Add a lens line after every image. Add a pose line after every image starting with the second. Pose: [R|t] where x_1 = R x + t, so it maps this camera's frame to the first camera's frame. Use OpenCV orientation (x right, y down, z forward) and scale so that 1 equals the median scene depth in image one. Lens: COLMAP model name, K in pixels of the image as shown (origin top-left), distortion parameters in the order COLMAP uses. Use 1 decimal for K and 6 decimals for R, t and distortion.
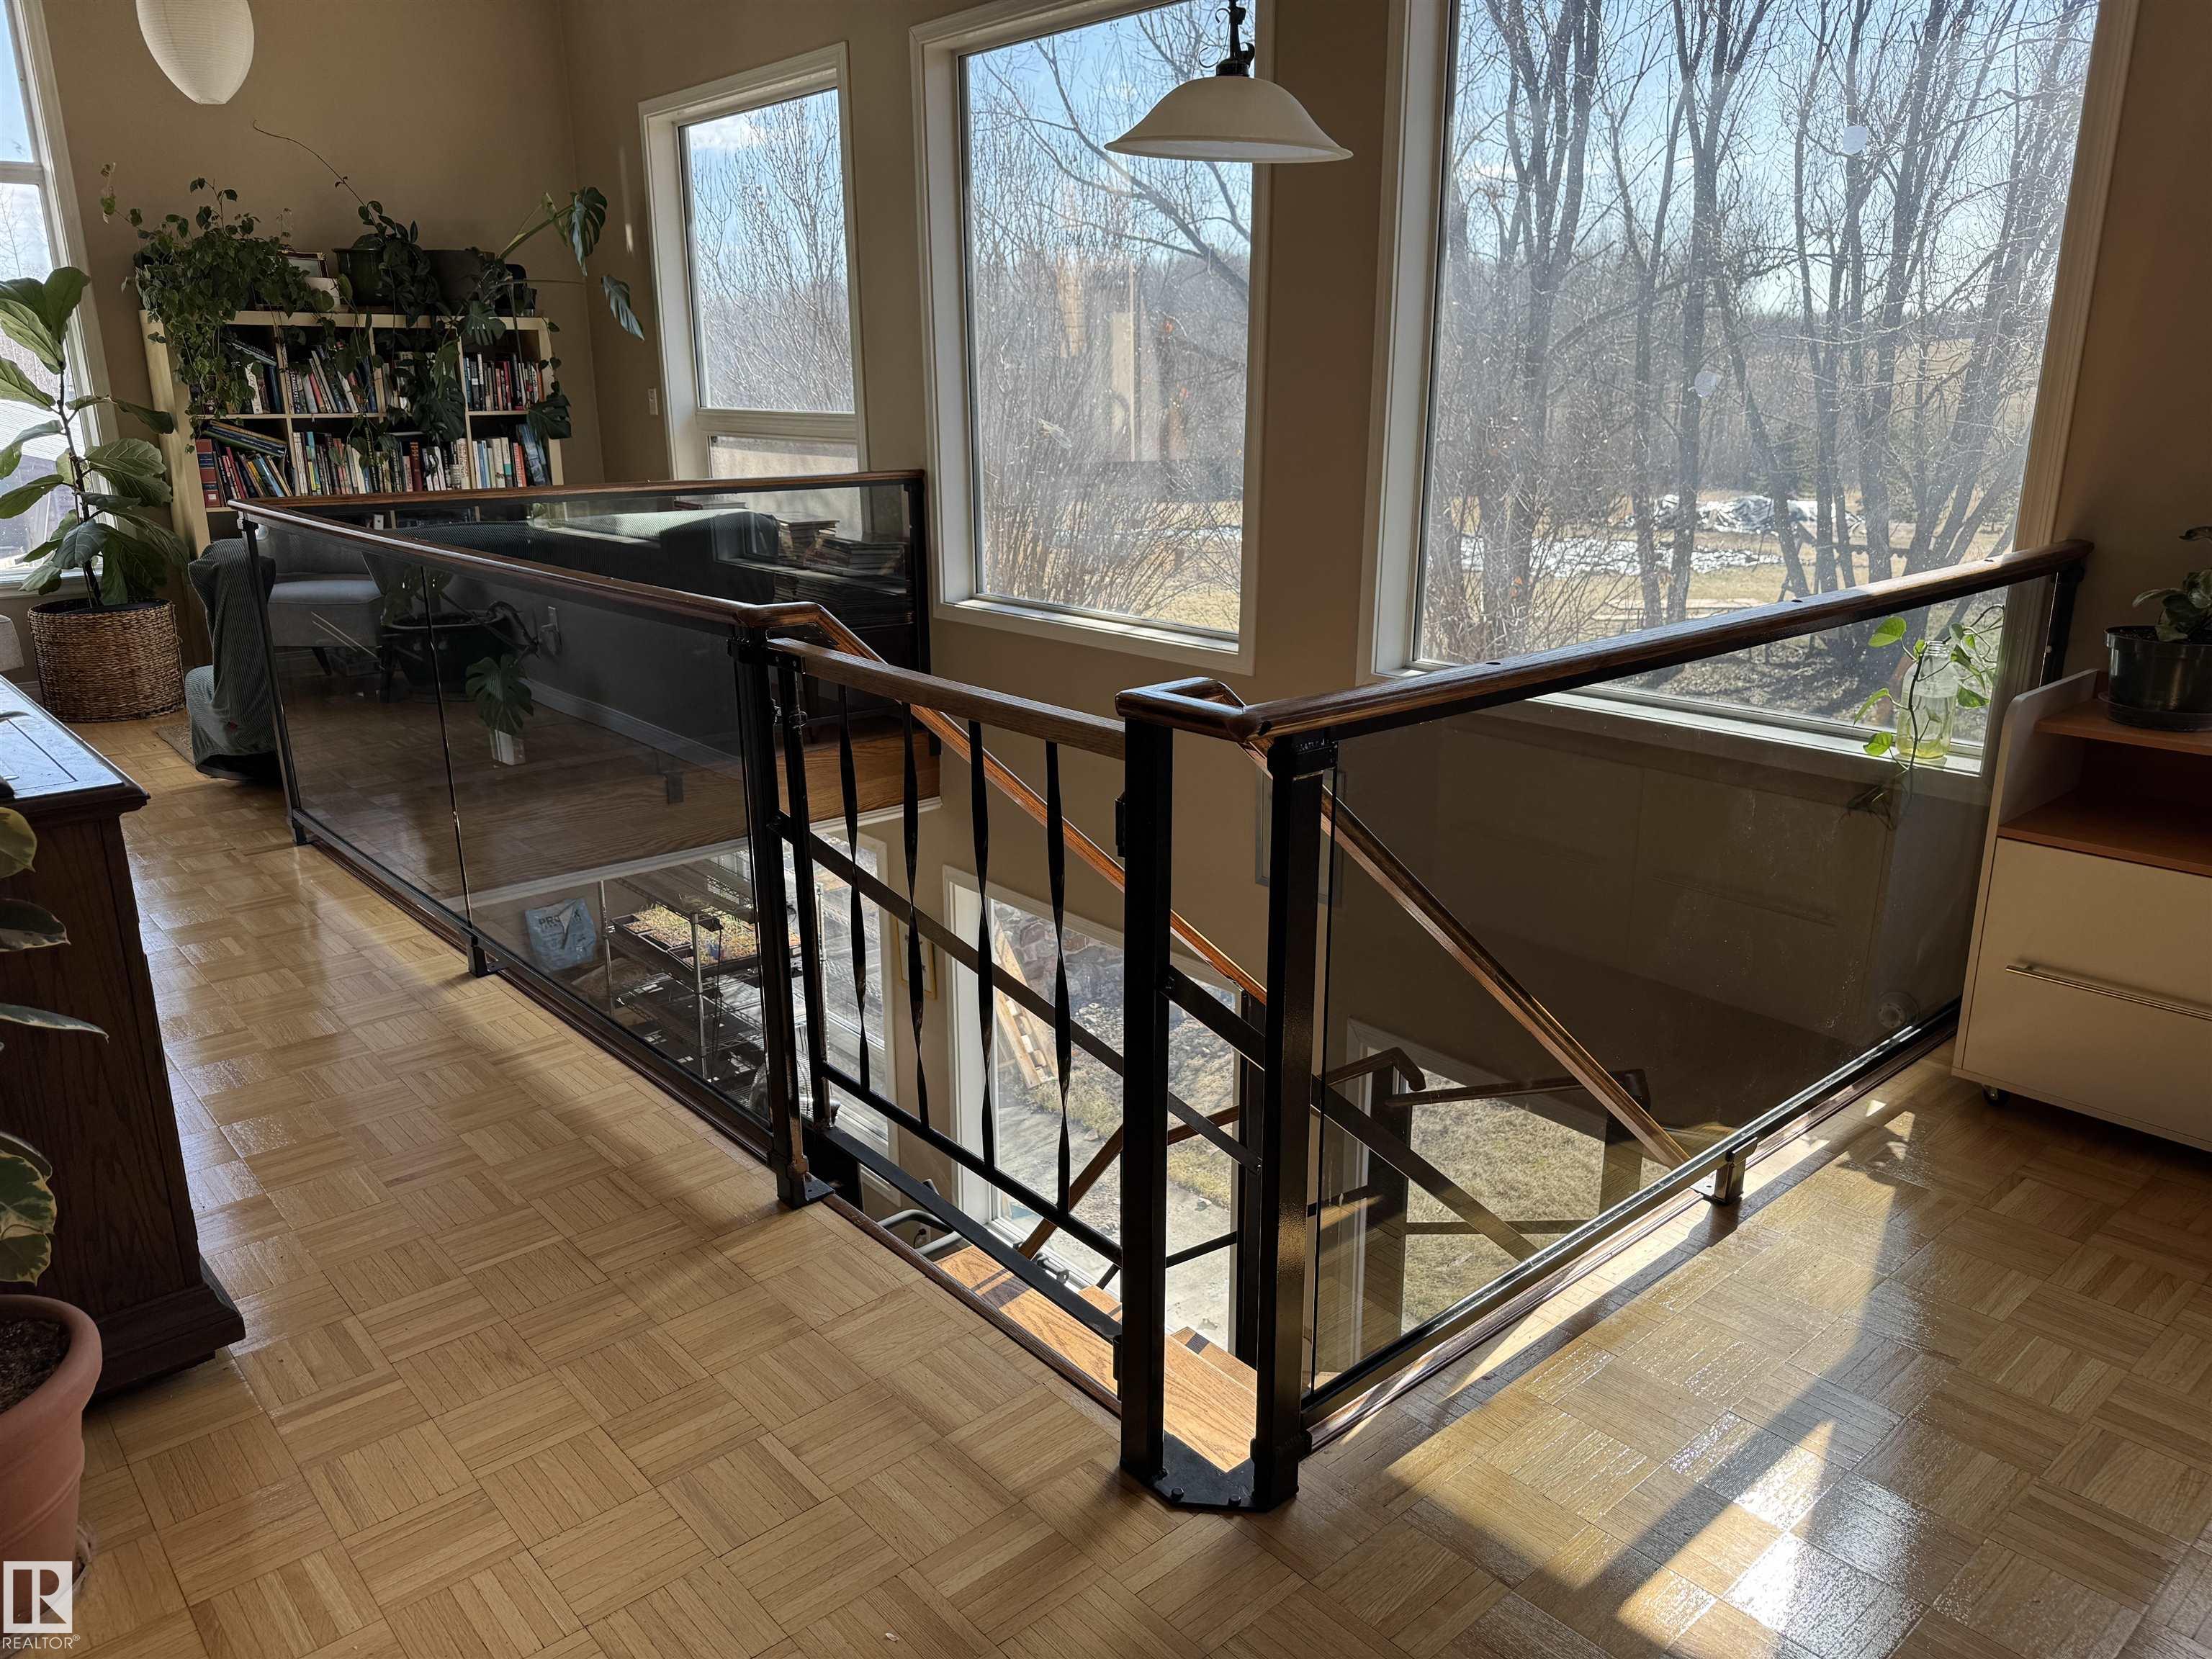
lens RADIAL K [[1530.5, 0, 1105.1], [0, 1530.5, 833.6], [0, 0, 1]] dist [0.037351, -0.049550]
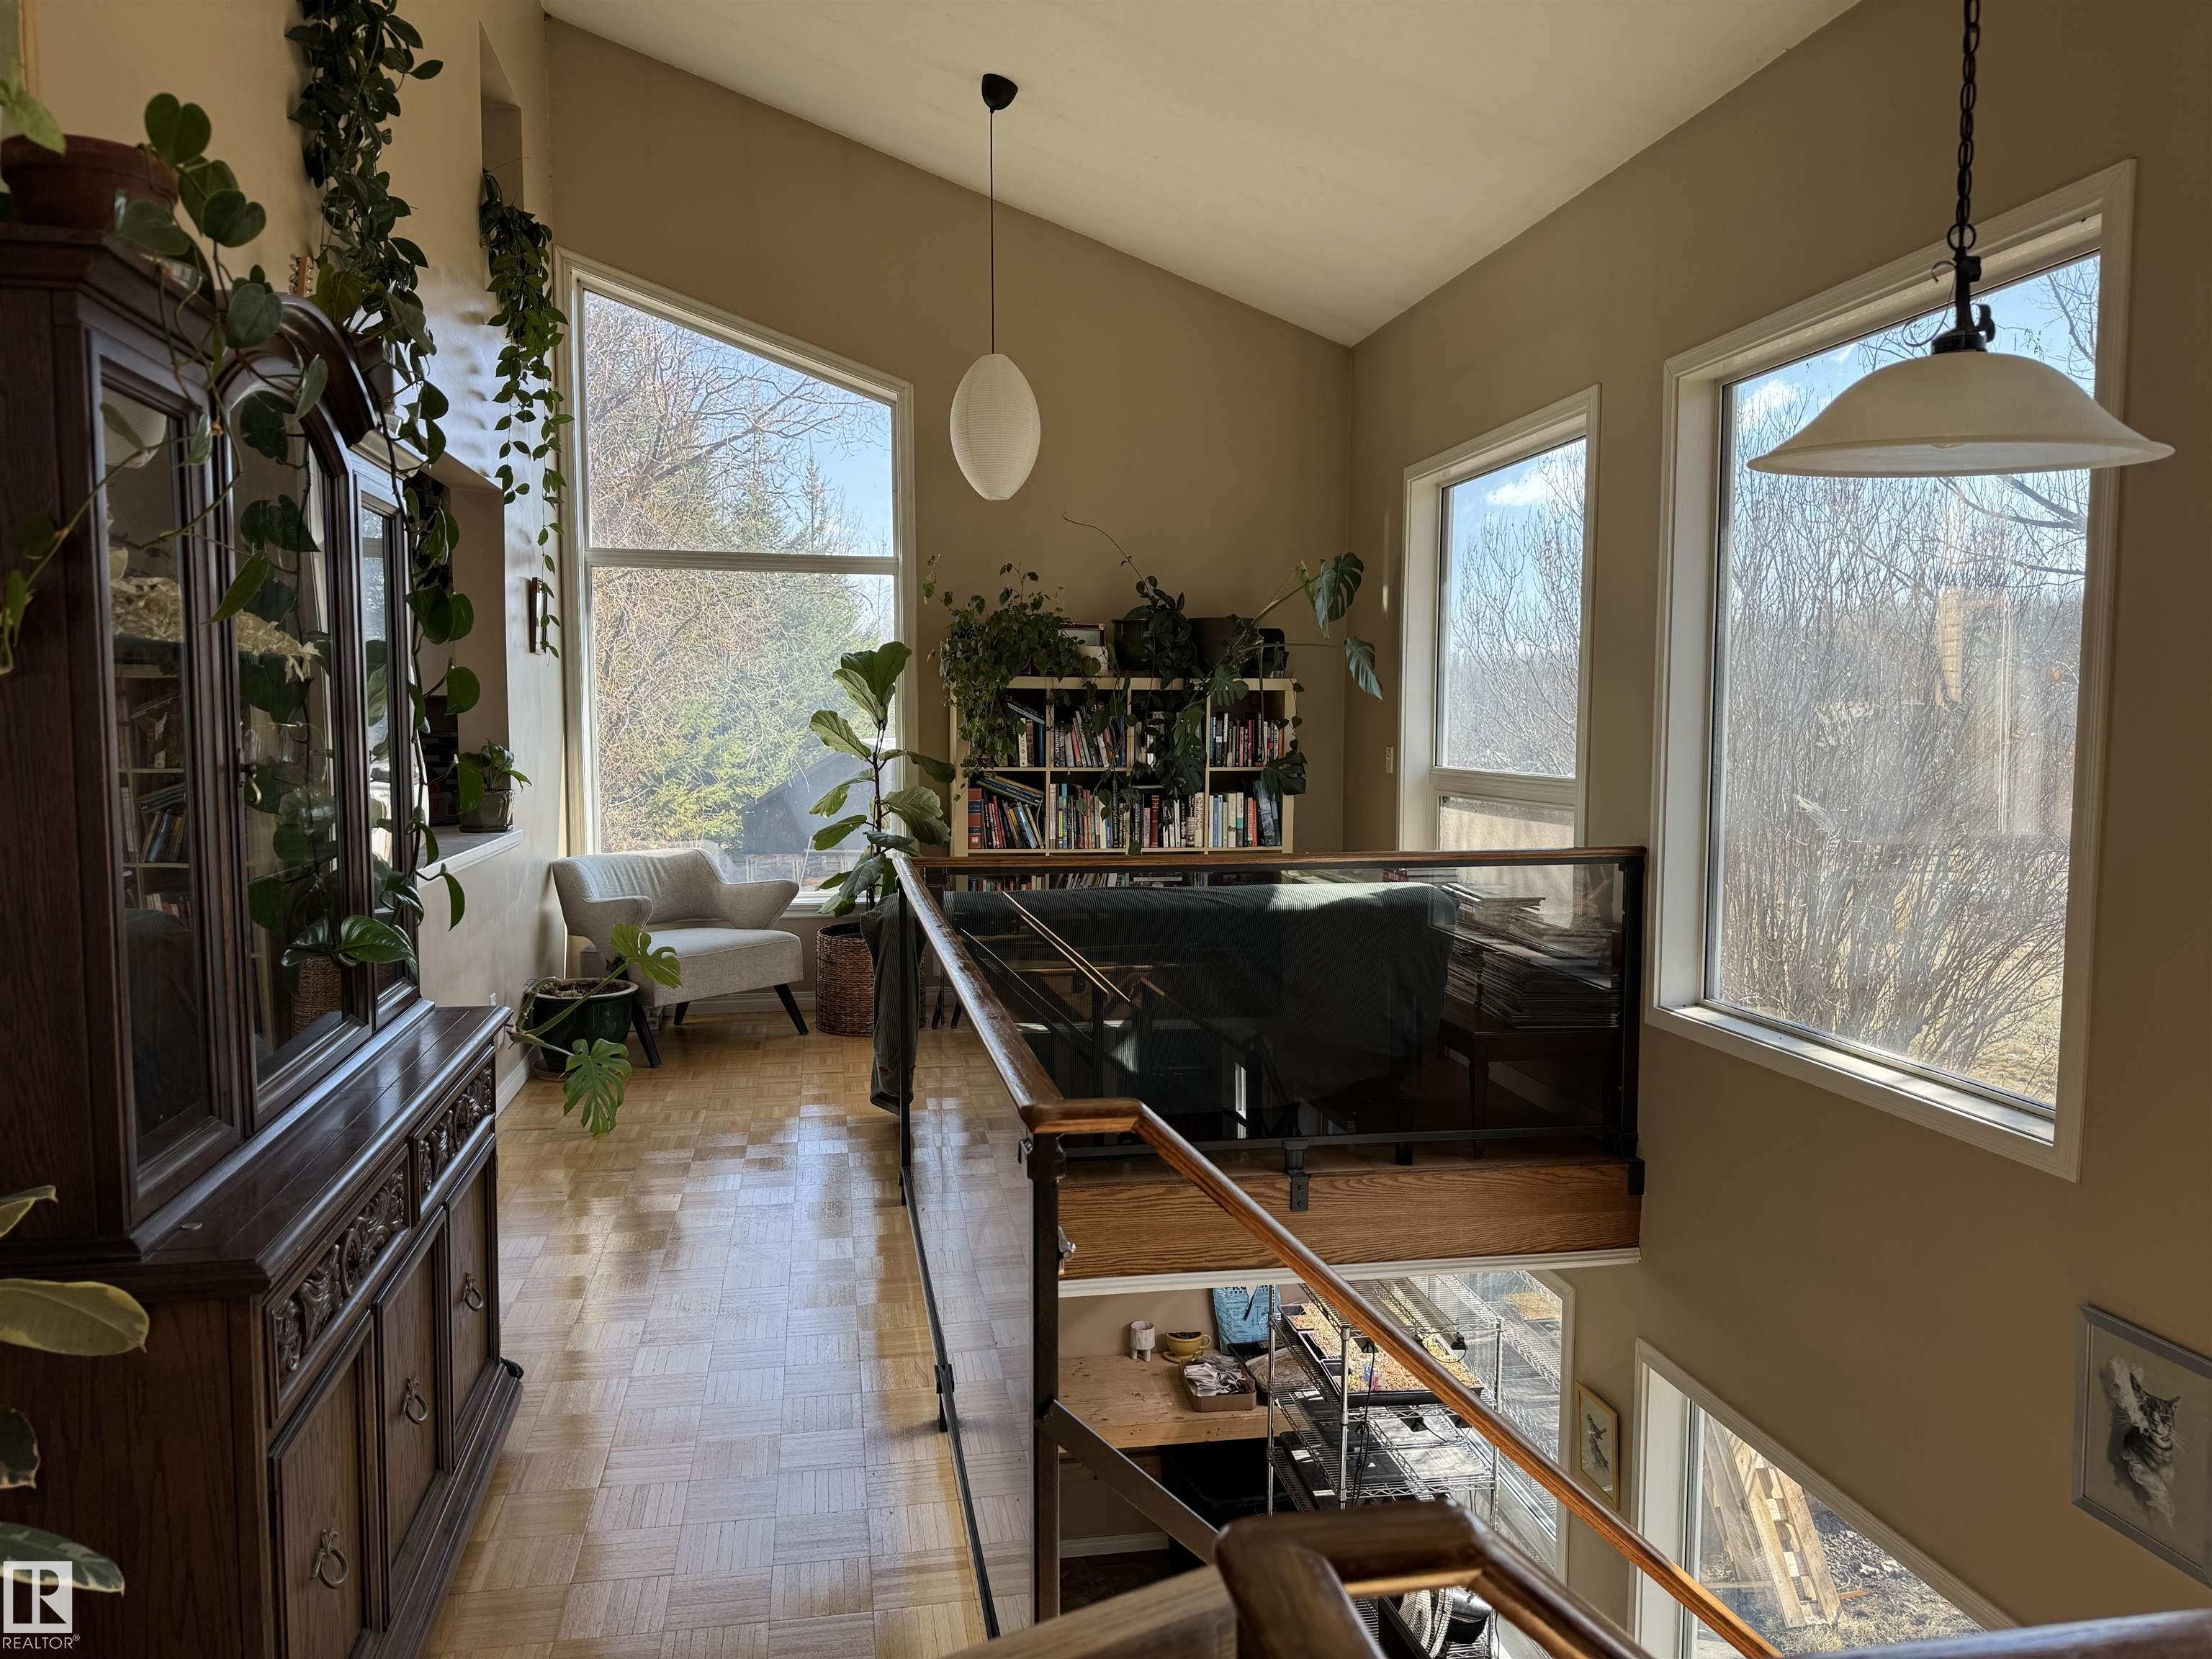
lens RADIAL K [[1530.5, 0, 1096.5], [0, 1530.5, 829.7], [0, 0, 1]] dist [0.037351, -0.049550]
pose [[0.855572, 0.041400, -0.516025, 0.049672], [-0.150813, 0.973493, -0.171948, -0.051678], [0.495228, 0.224937, 0.839138, 0.131426]]
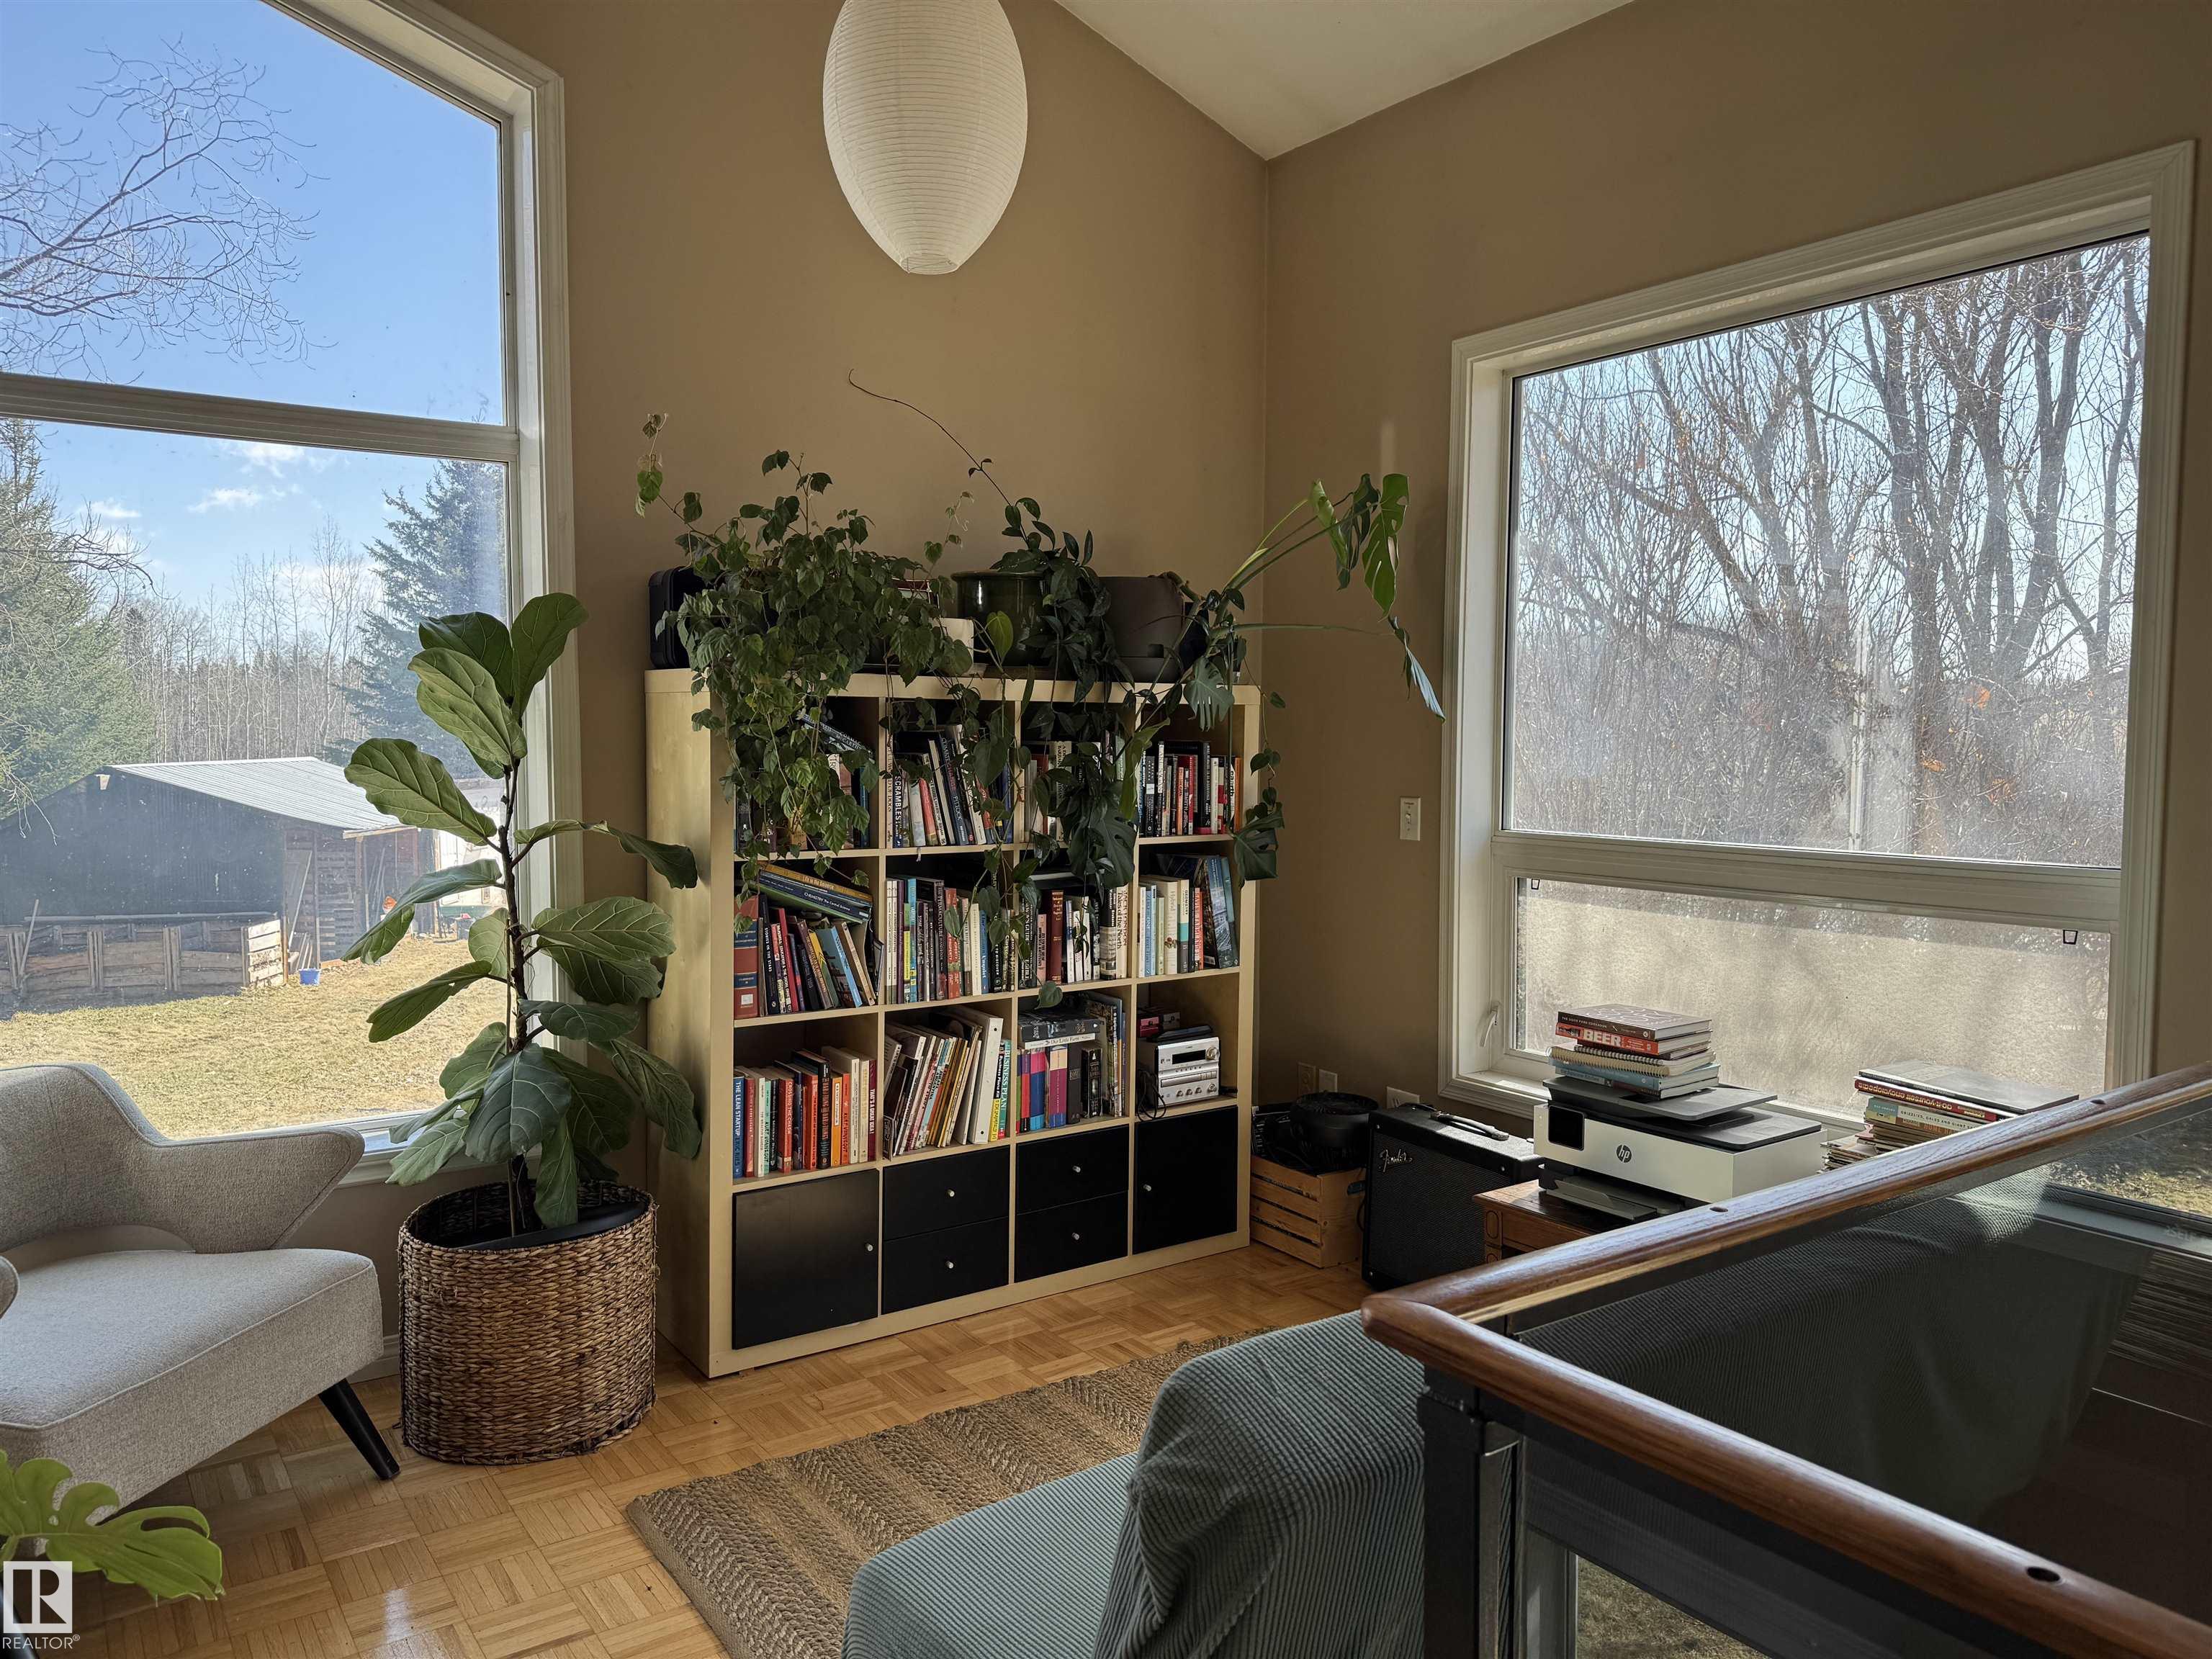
lens RADIAL K [[1530.5, 0, 1121.8], [0, 1530.5, 837.3], [0, 0, 1]] dist [0.037351, -0.049550]
pose [[0.996172, 0.009542, -0.086888, -0.393032], [-0.028717, 0.974575, -0.222214, -0.154879], [0.082559, 0.223859, 0.971119, 0.465768]]
